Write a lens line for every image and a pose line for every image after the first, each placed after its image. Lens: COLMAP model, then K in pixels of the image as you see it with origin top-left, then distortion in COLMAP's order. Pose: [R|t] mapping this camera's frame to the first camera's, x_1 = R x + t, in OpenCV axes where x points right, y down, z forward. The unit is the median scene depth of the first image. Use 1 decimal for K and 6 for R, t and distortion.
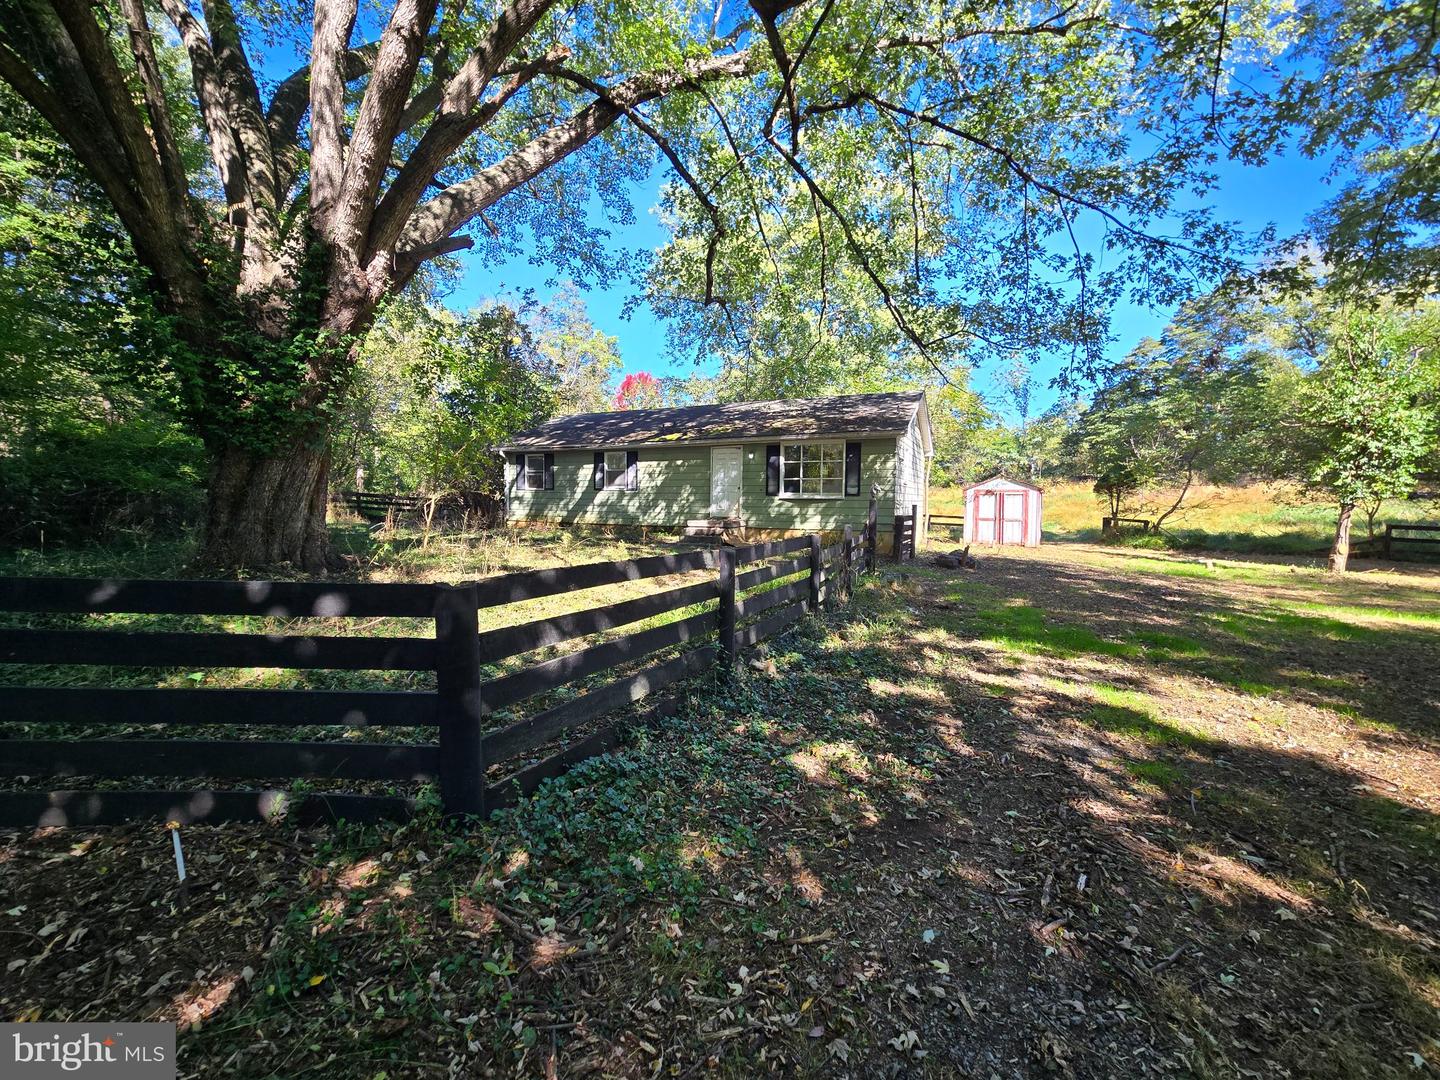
lens RADIAL K [[588.2, 0, 708.4], [0, 588.2, 530.0], [0, 0, 1]] dist [-0.002289, -0.000172]
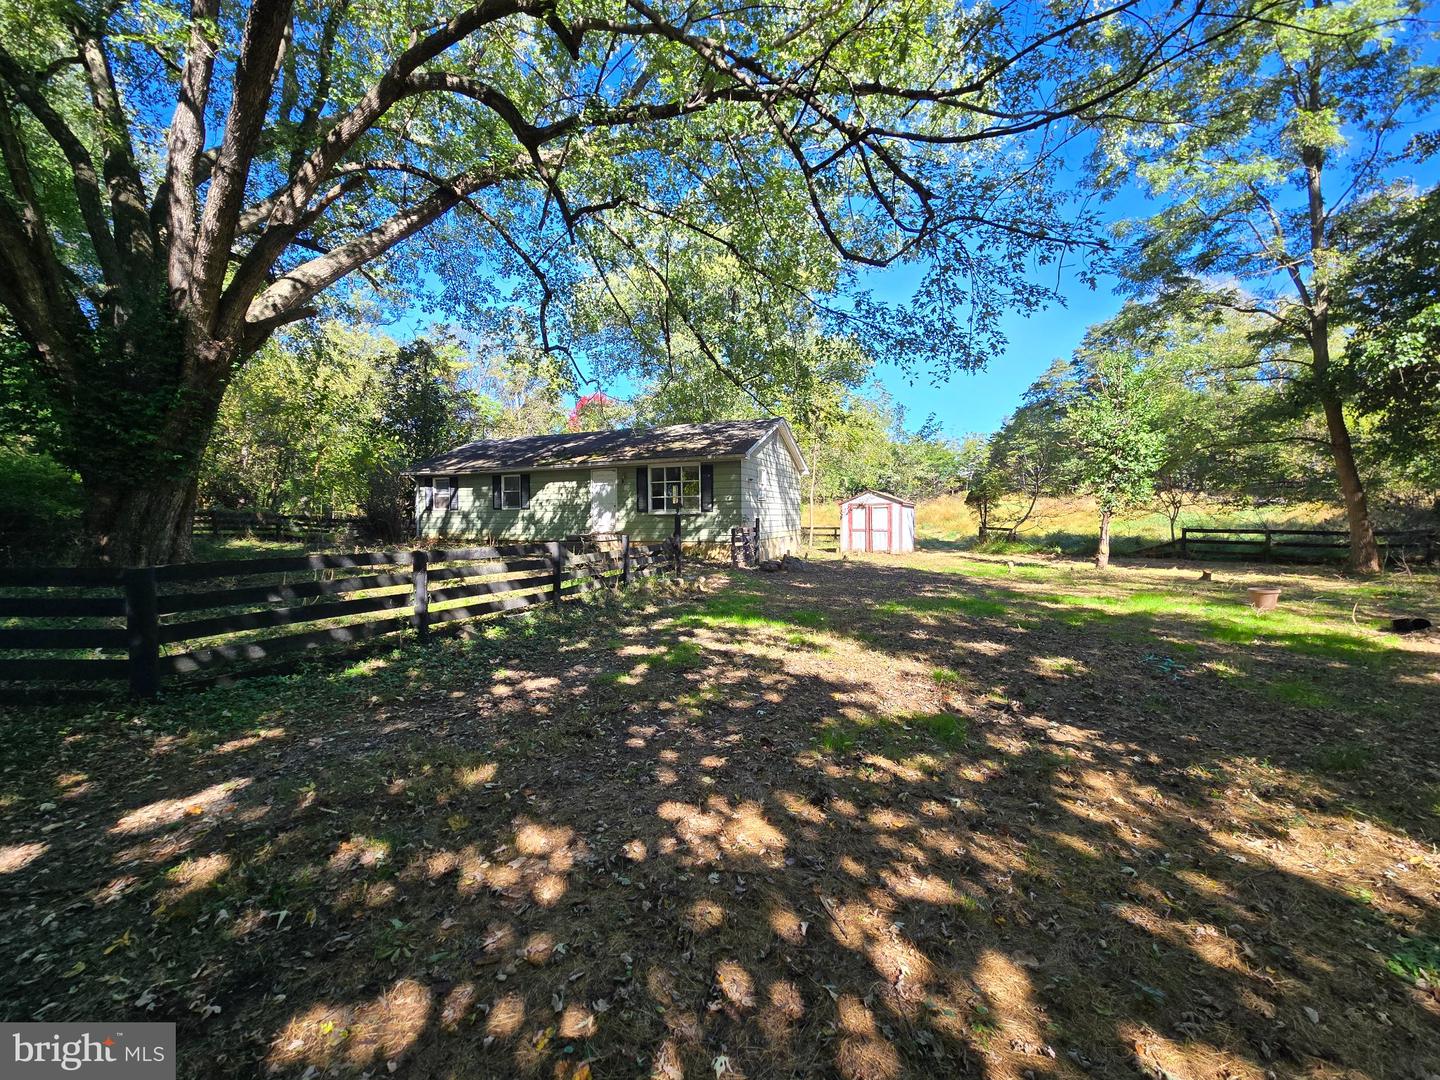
lens RADIAL K [[588.2, 0, 708.2], [0, 588.2, 538.0], [0, 0, 1]] dist [-0.002289, -0.000172]
pose [[0.999138, -0.017053, 0.037853, 0.147627], [0.017600, 0.999745, -0.014155, 0.008108], [-0.037602, 0.014809, 0.999183, -0.107372]]
